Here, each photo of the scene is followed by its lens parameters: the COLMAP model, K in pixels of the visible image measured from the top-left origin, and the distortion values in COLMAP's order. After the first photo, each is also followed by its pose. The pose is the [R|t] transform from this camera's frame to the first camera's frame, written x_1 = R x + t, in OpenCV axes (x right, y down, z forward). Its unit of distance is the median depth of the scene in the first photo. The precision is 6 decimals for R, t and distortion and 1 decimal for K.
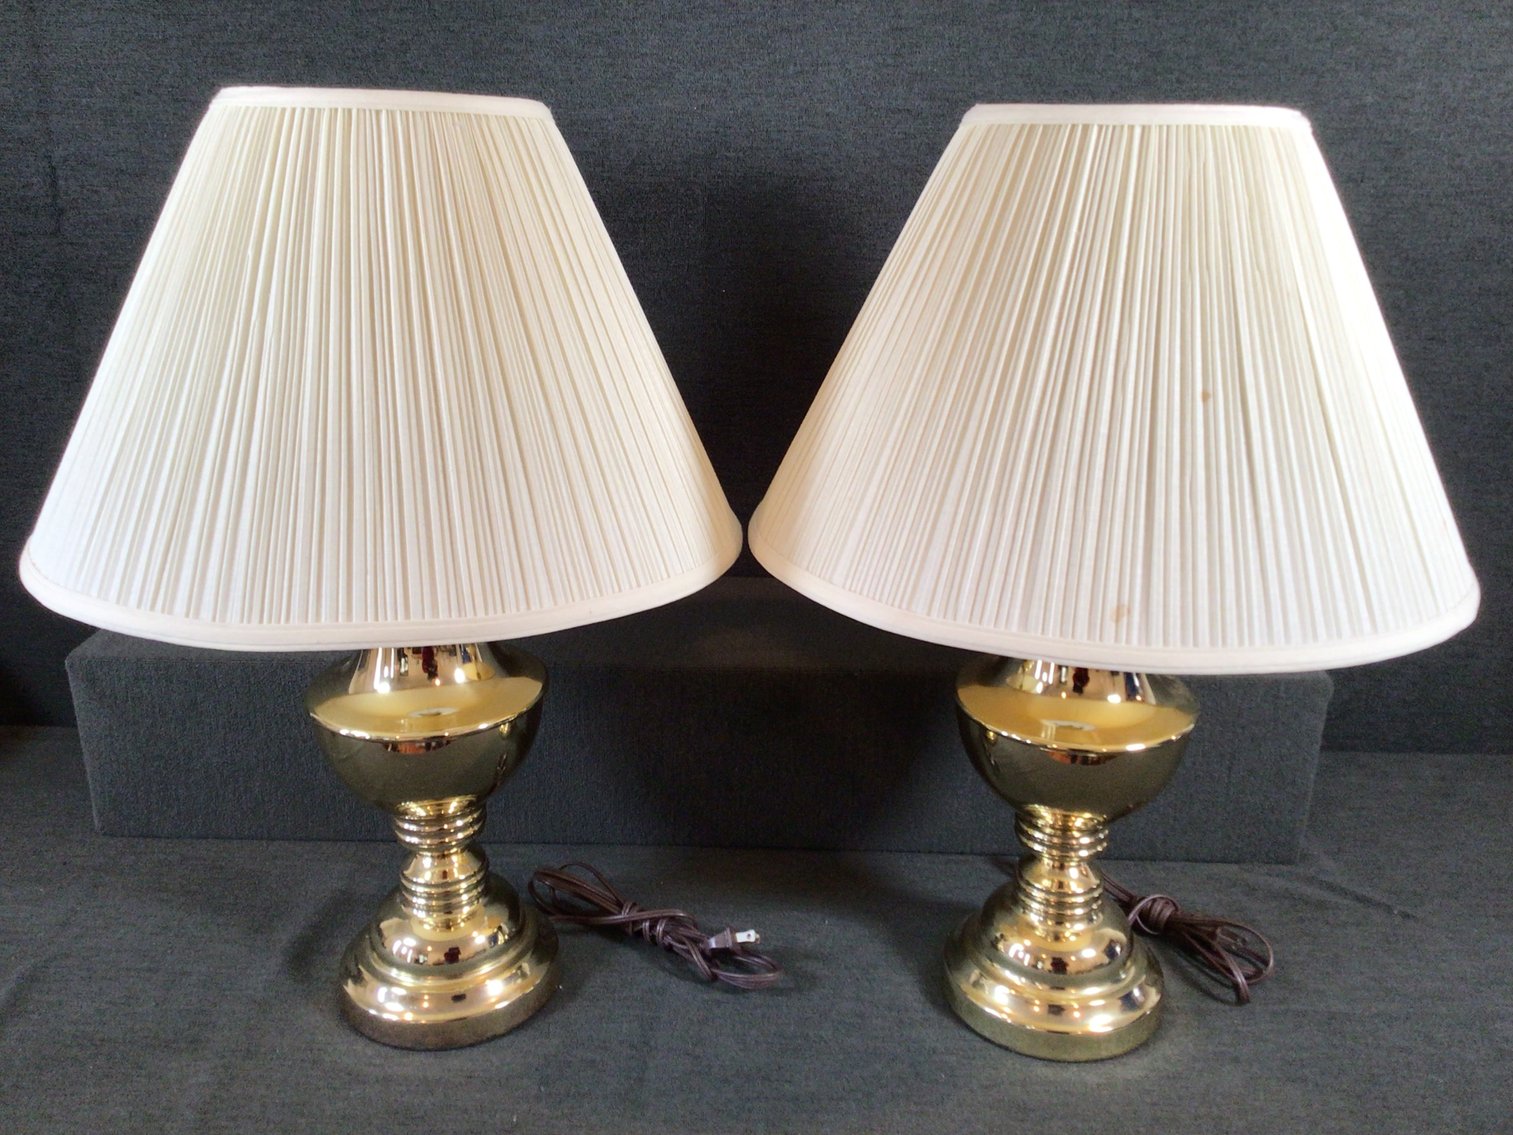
lens RADIAL K [[1403.9, 0, 764.7], [0, 1403.9, 551.1], [0, 0, 1]] dist [-0.003549, 0.000000]
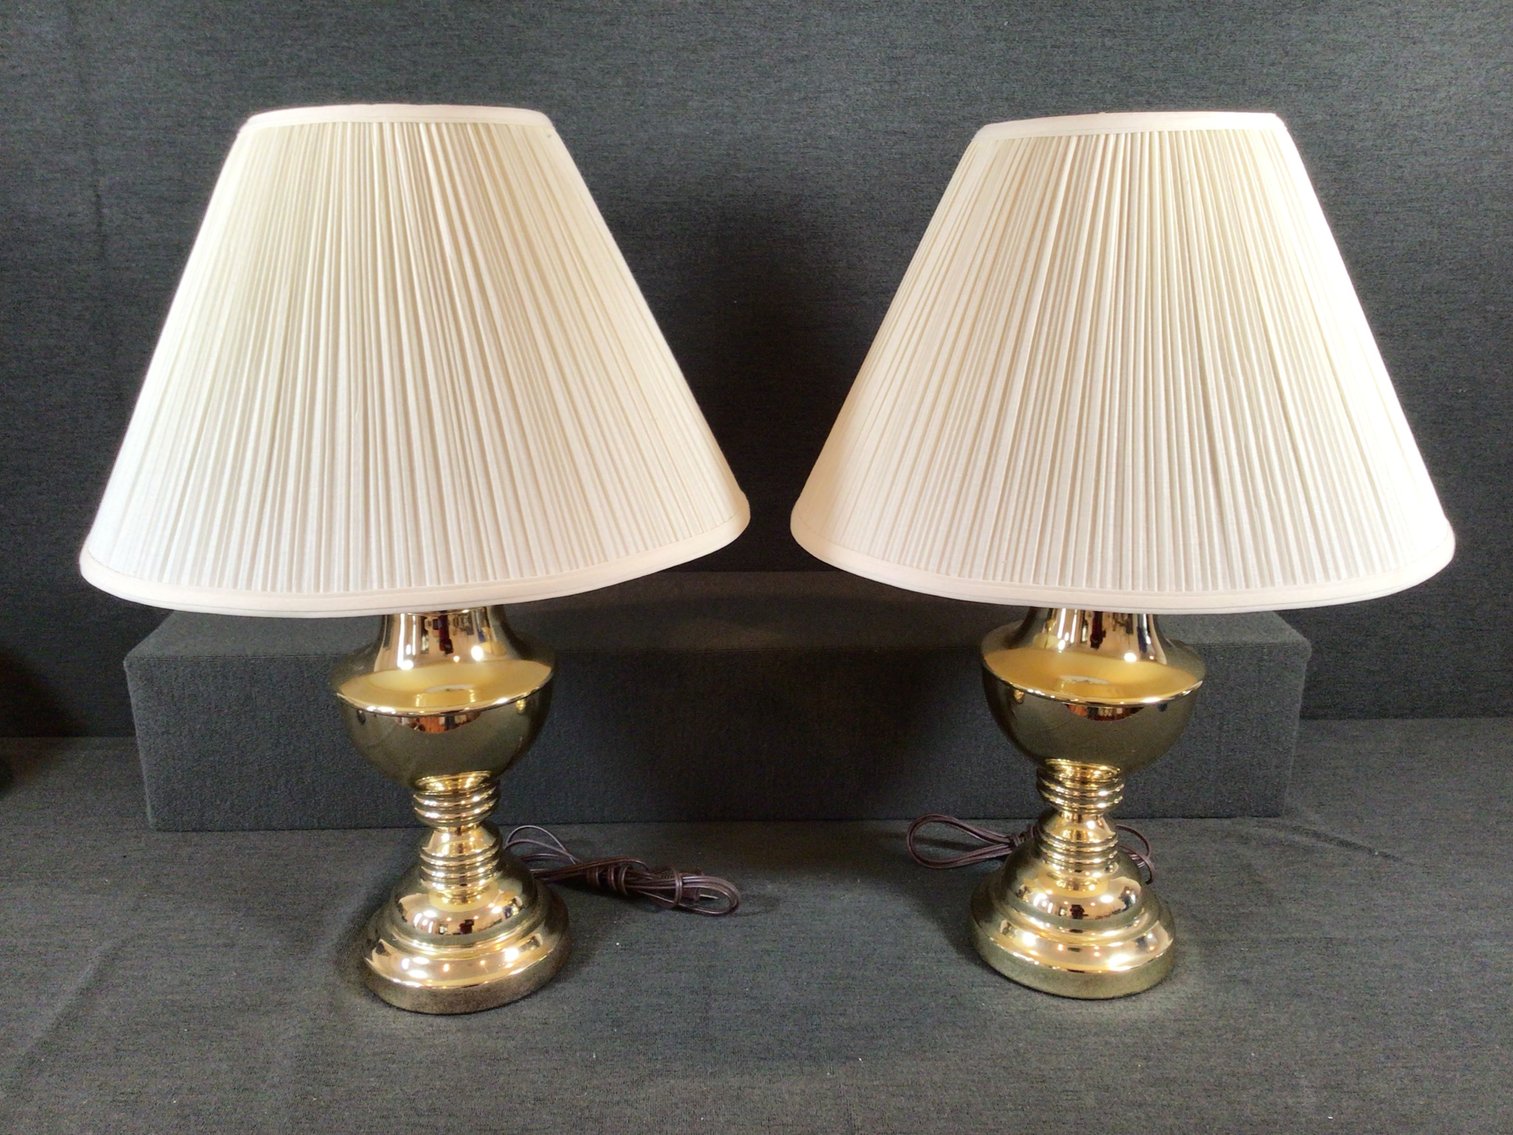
lens RADIAL K [[1403.9, 0, 773.9], [0, 1403.9, 546.2], [0, 0, 1]] dist [-0.003549, 0.000000]
pose [[0.998310, -0.027190, 0.051356, -0.064138], [0.029056, 0.998932, -0.035937, 0.043175], [-0.050324, 0.037369, 0.998034, -0.069414]]
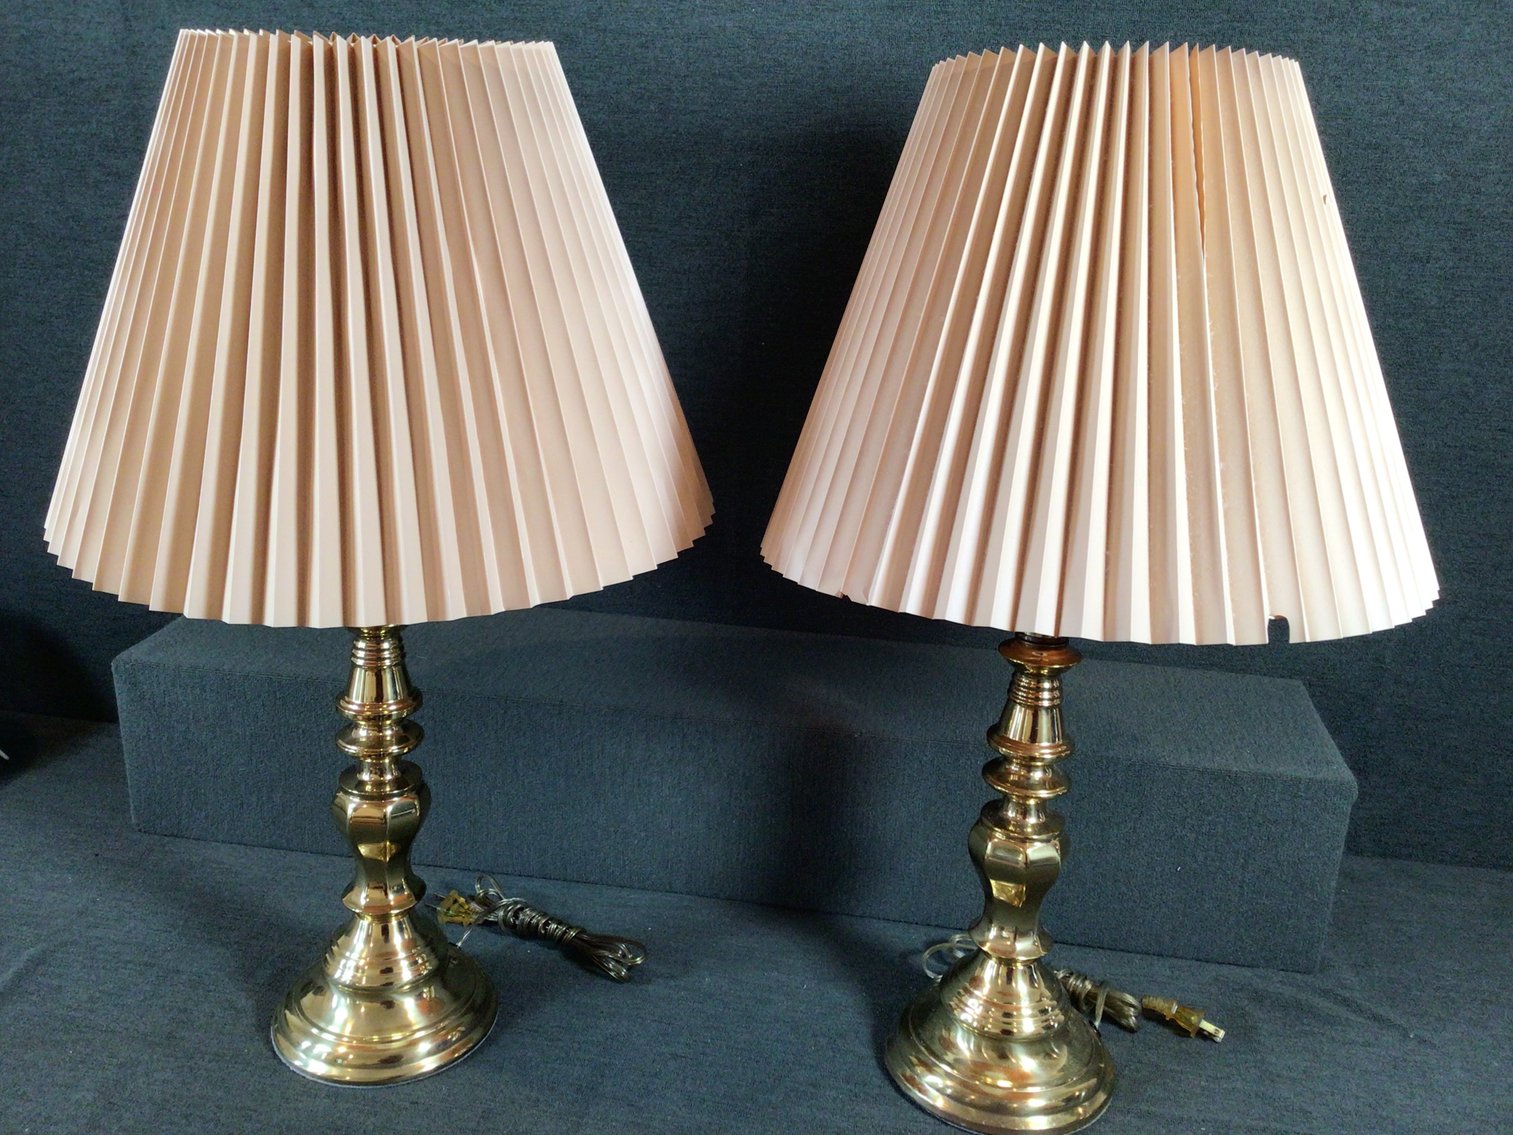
lens RADIAL K [[1403.9, 0, 765.6], [0, 1403.9, 554.5], [0, 0, 1]] dist [-0.003549, 0.000000]
pose [[0.990451, 0.064985, -0.121586, 0.111133], [-0.068675, 0.997290, -0.026402, -0.009248], [0.119541, 0.034499, 0.992230, 0.006219]]
